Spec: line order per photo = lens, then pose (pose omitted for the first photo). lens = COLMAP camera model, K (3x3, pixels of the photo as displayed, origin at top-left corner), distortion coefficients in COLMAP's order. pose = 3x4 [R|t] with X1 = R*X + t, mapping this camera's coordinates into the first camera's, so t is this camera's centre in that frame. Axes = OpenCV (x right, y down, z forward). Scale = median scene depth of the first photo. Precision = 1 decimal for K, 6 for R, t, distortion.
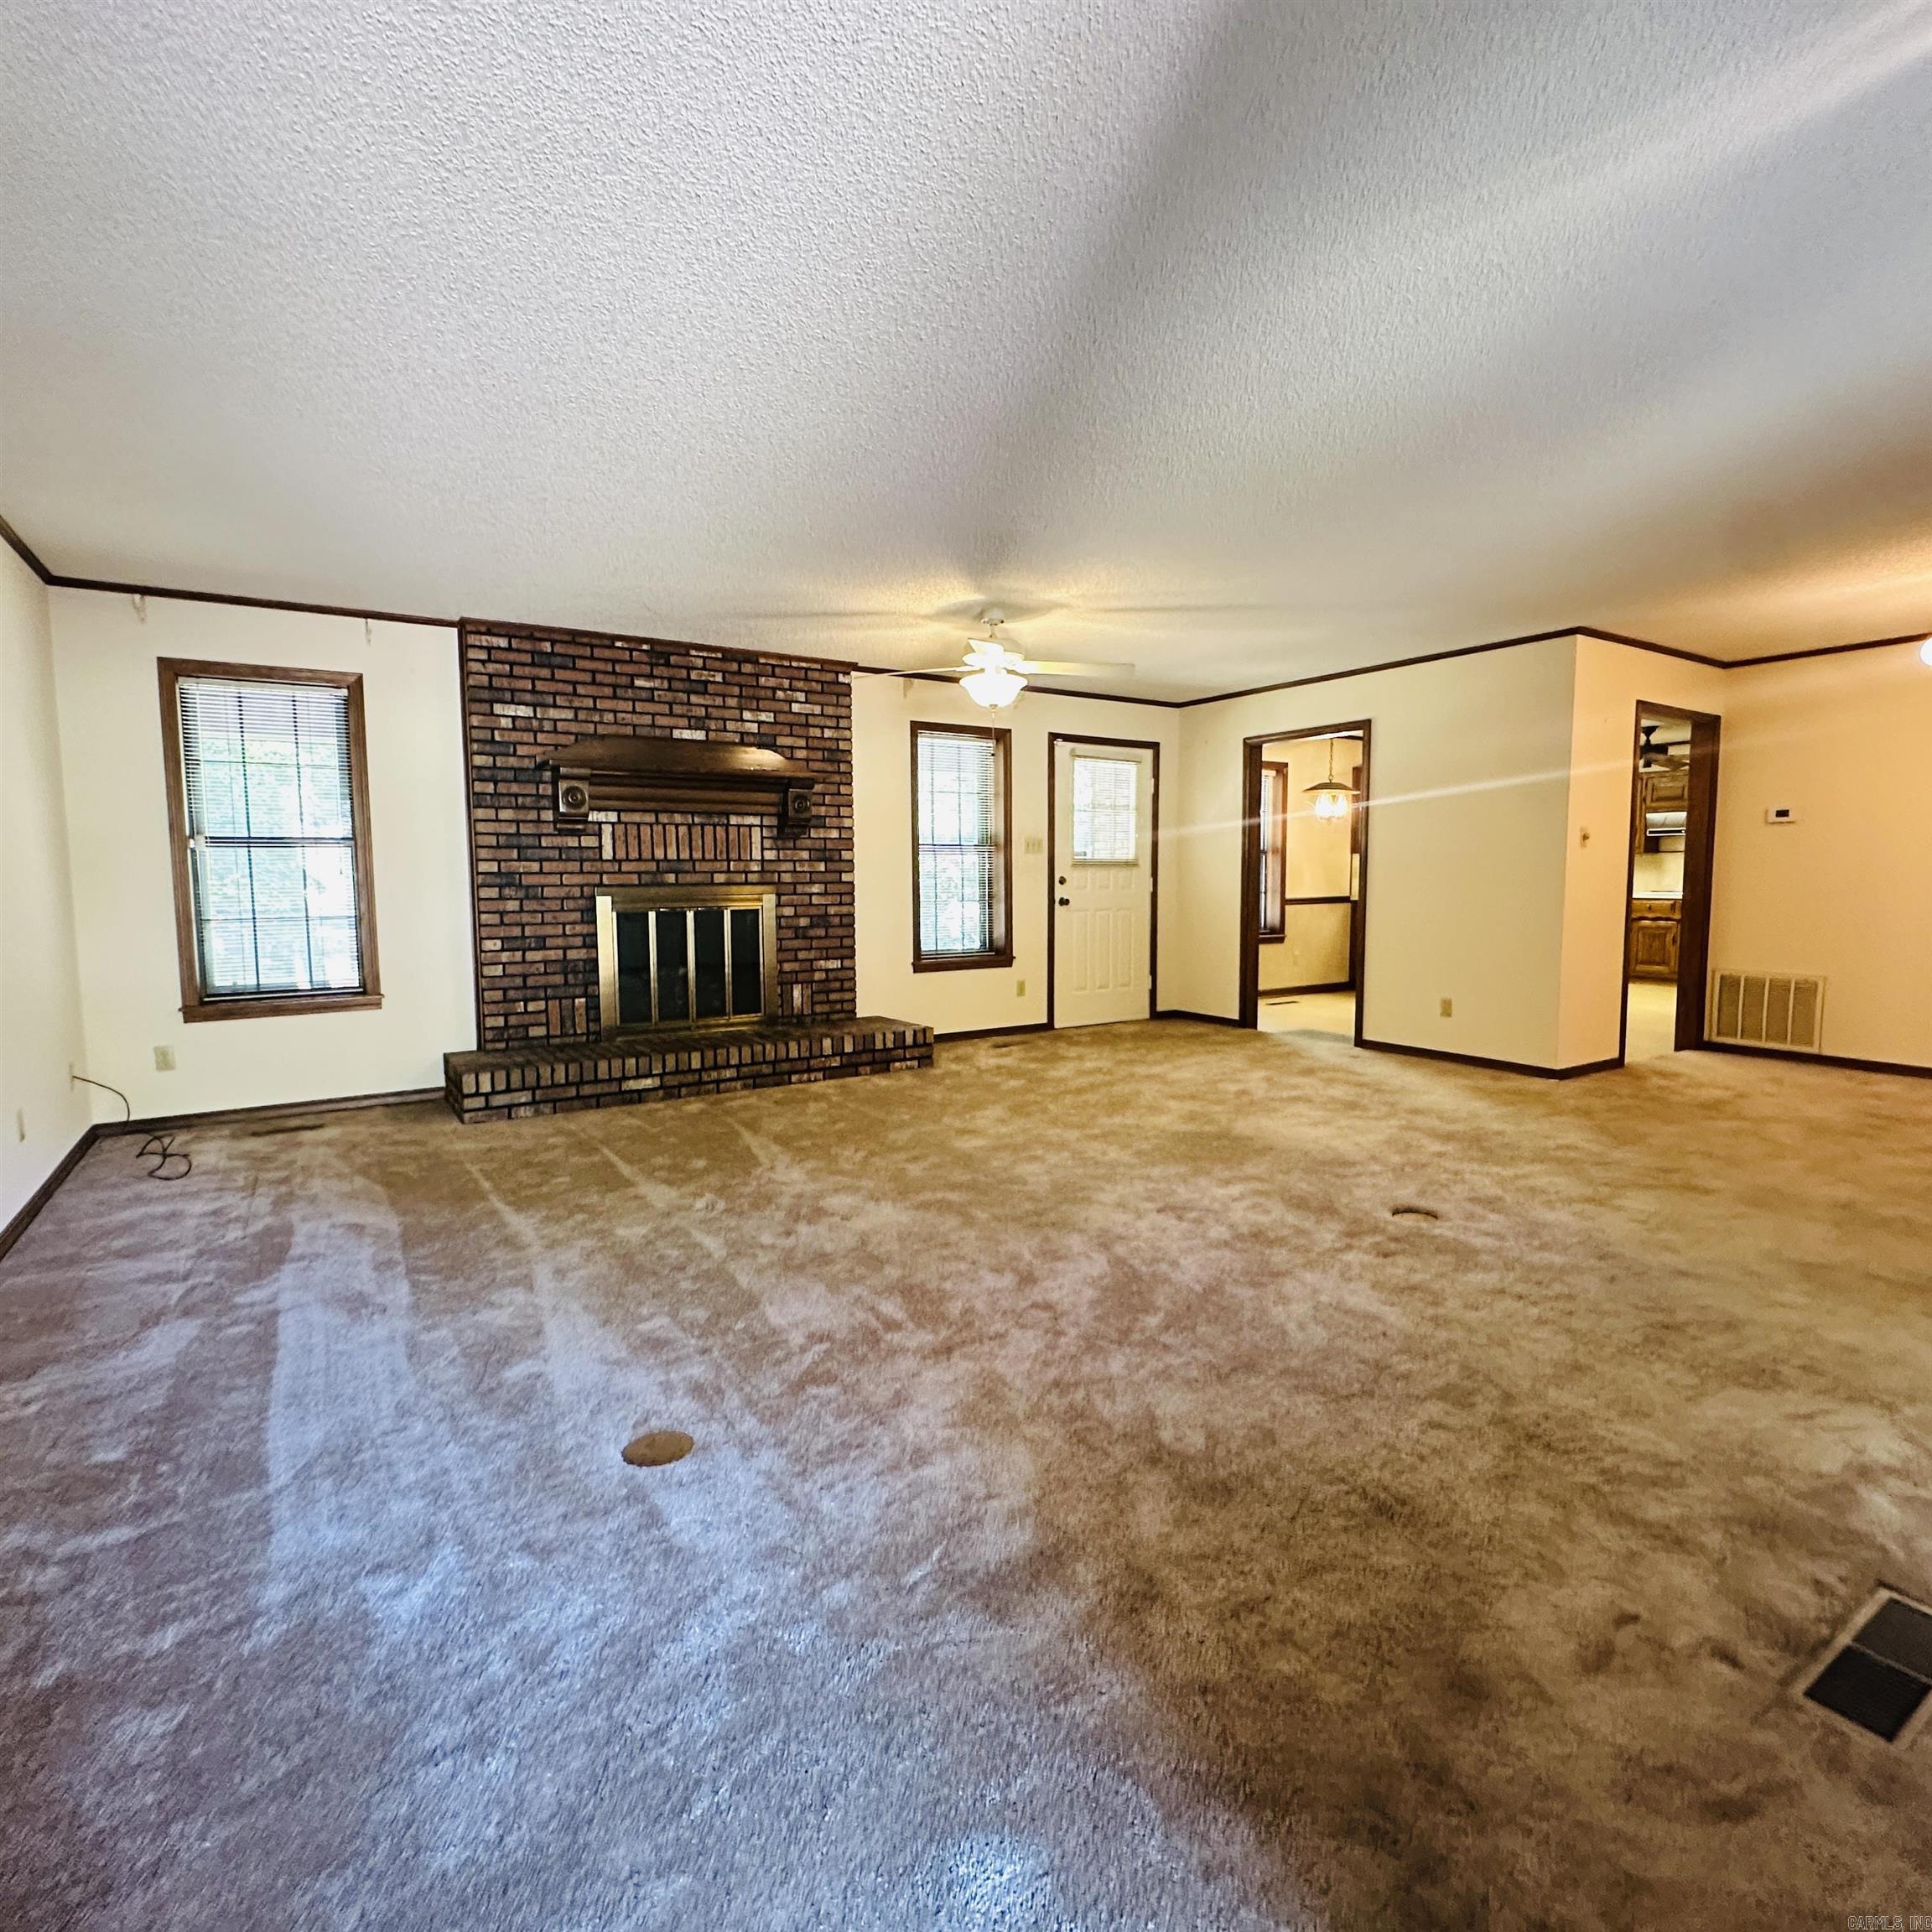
lens RADIAL K [[1044.9, 0, 964.2], [0, 1044.9, 966.6], [0, 0, 1]] dist [-0.007342, -0.001309]
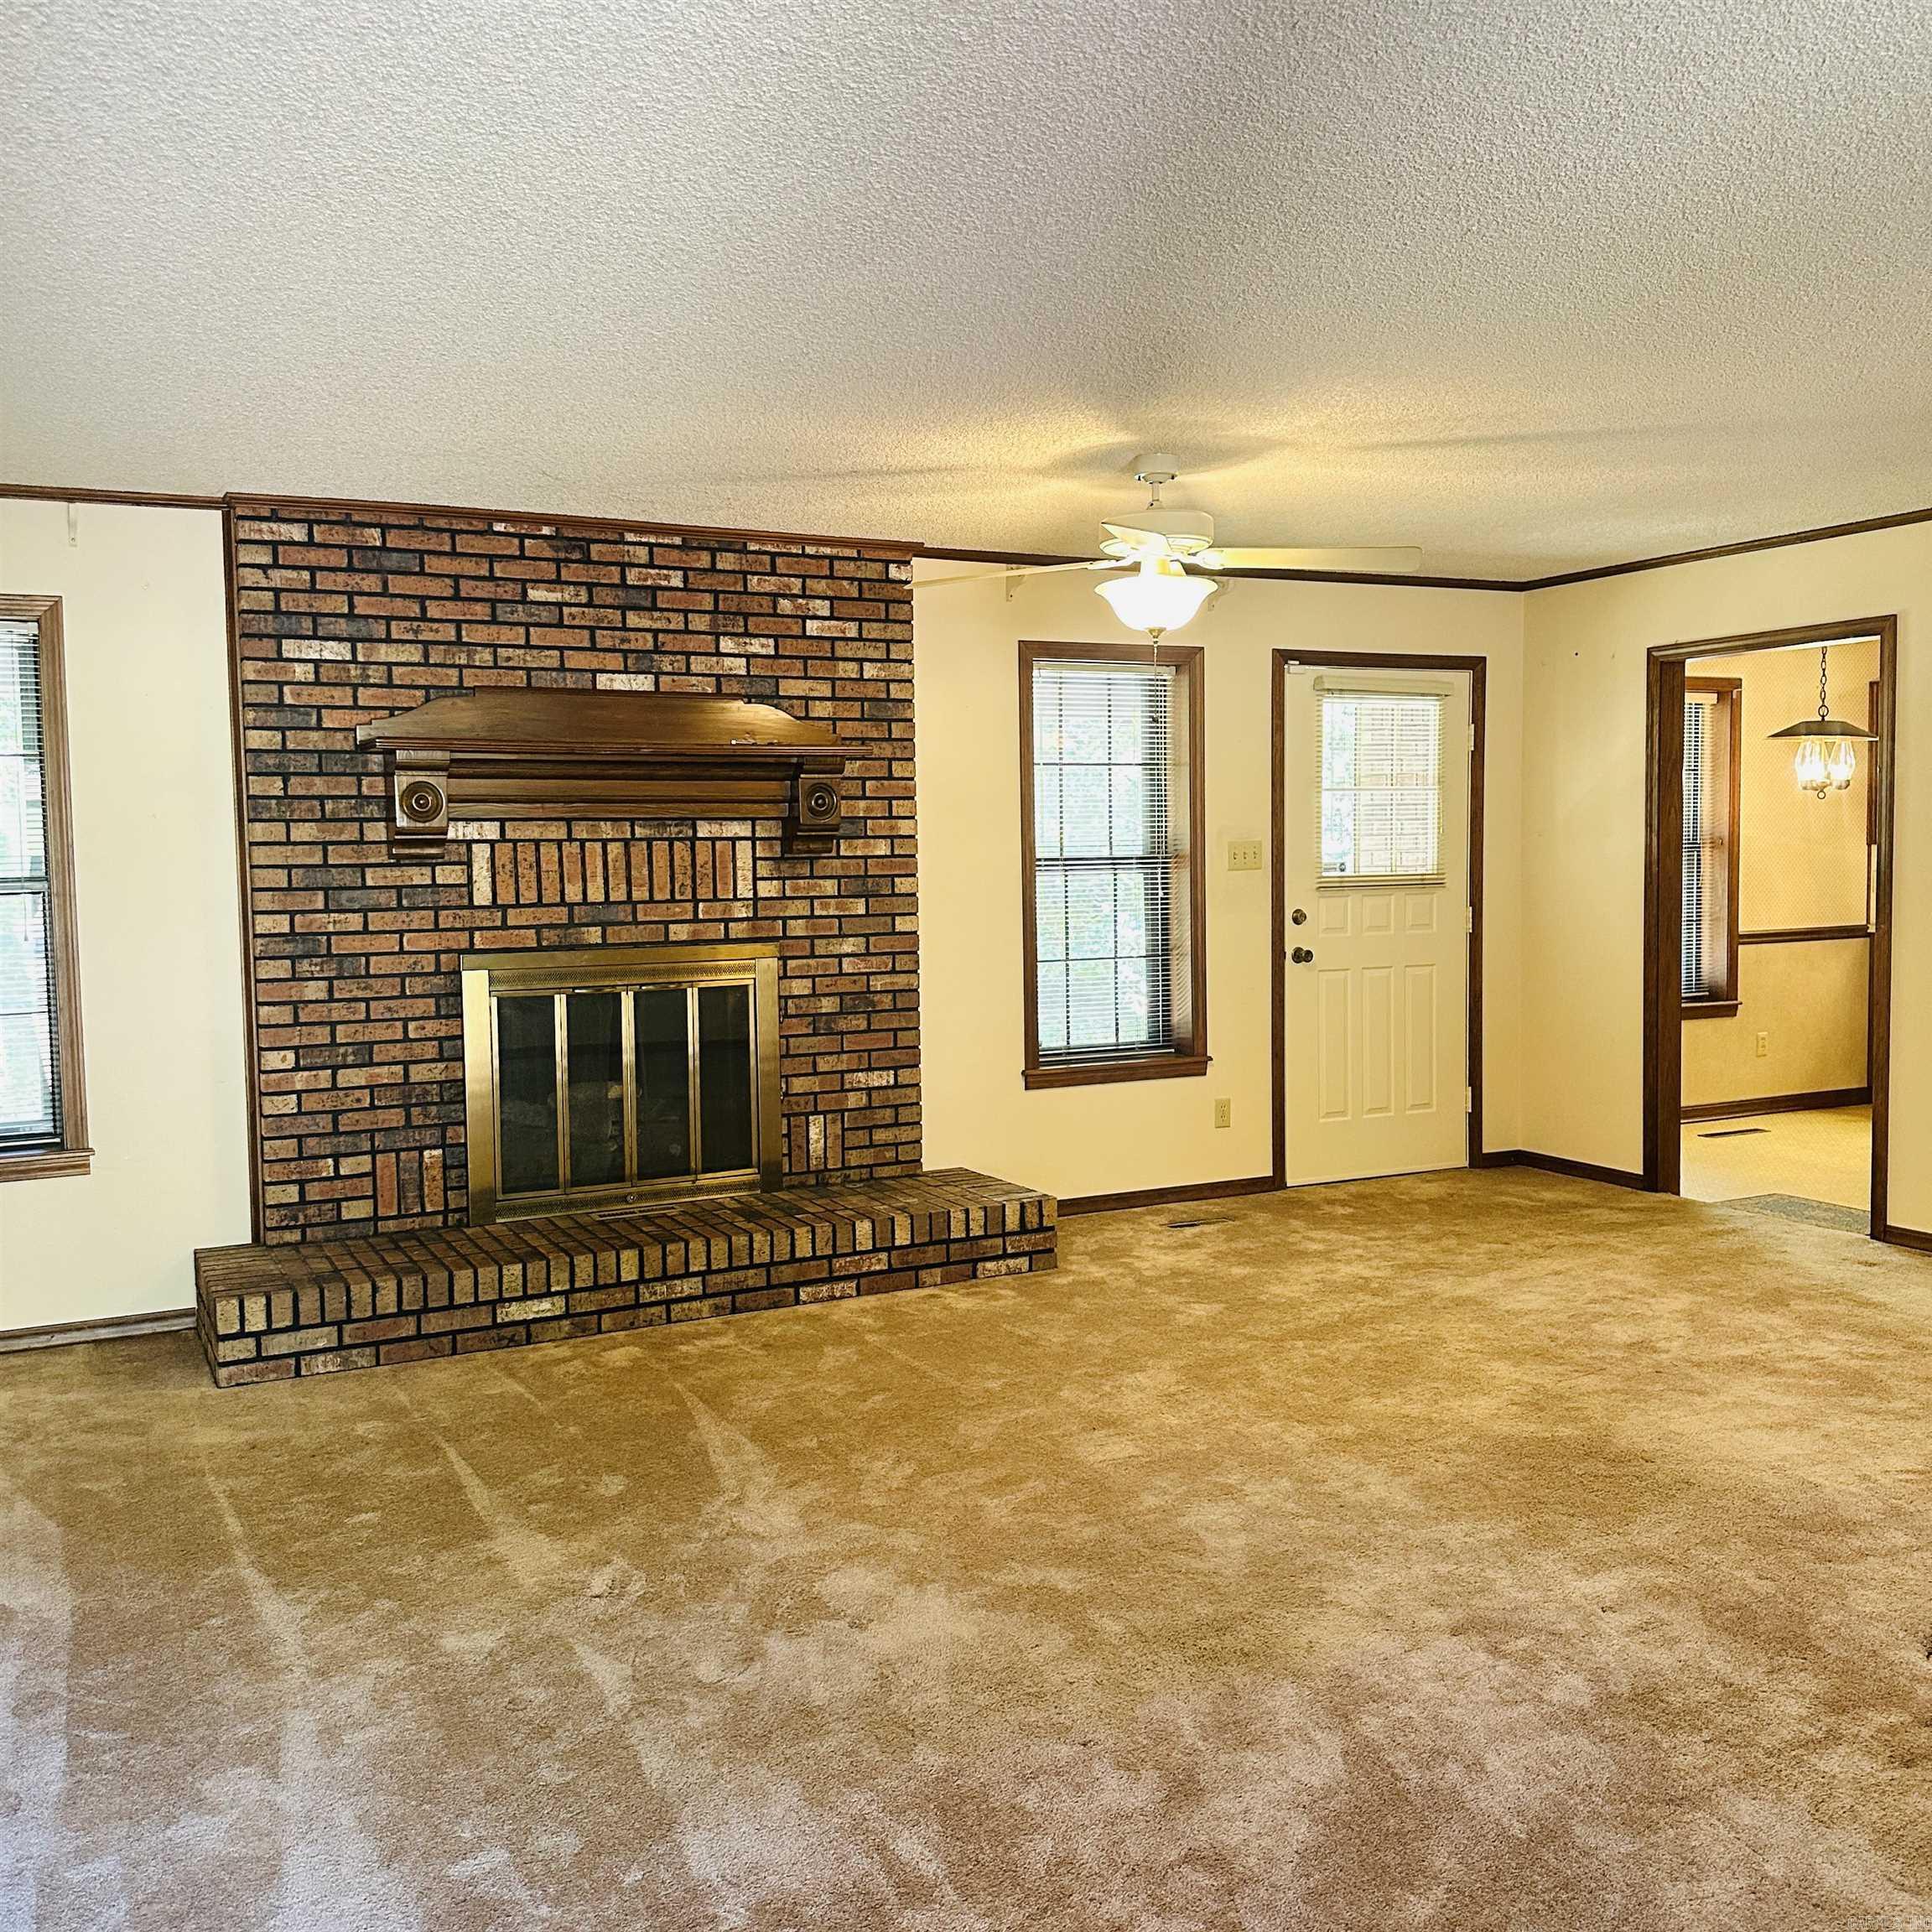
lens RADIAL K [[1833.2, 0, 966.6], [0, 1833.2, 964.9], [0, 0, 1]] dist [0.072212, 0.000000]
pose [[0.994572, -0.001933, -0.104032, 0.027068], [-0.000120, 0.999805, -0.019727, -0.051474], [0.104050, 0.019632, 0.994378, 0.027749]]
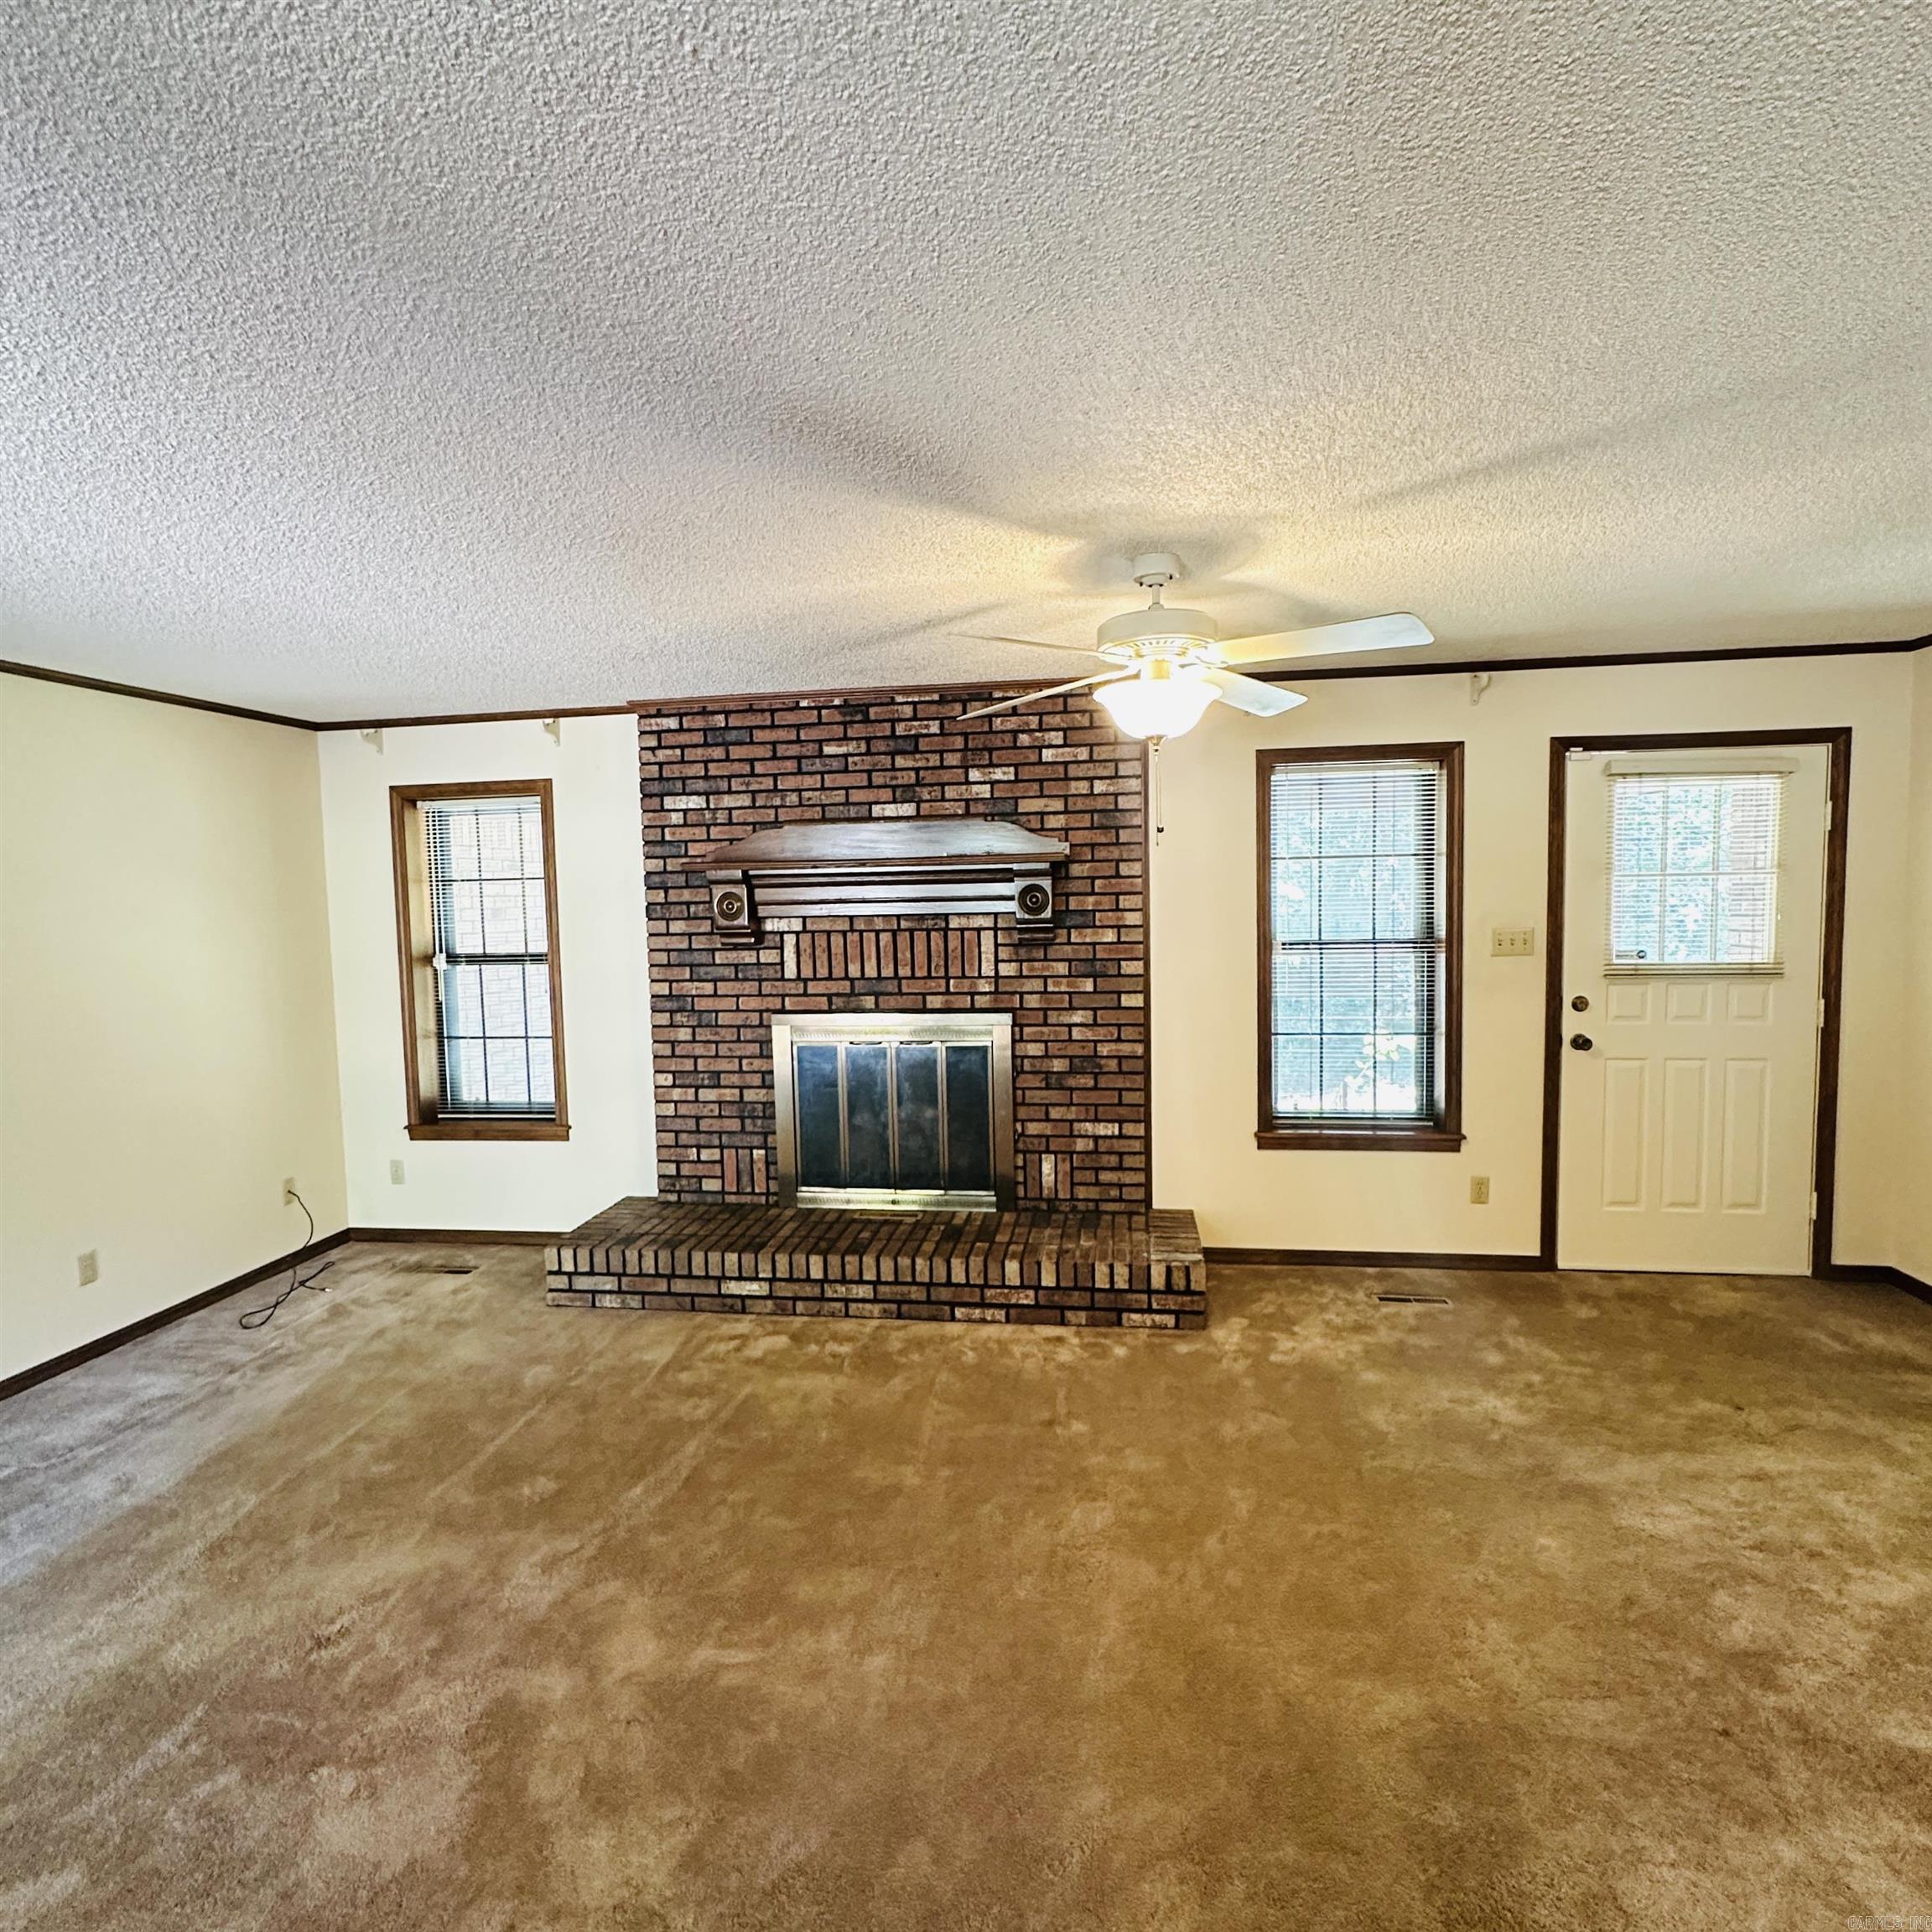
lens RADIAL K [[1044.9, 0, 997.6], [0, 1044.9, 964.0], [0, 0, 1]] dist [-0.007342, -0.001309]
pose [[0.750235, 0.035894, -0.660196, 0.303066], [-0.039693, 0.999169, 0.009217, -0.129872], [0.659979, 0.019290, 0.751036, 0.522154]]
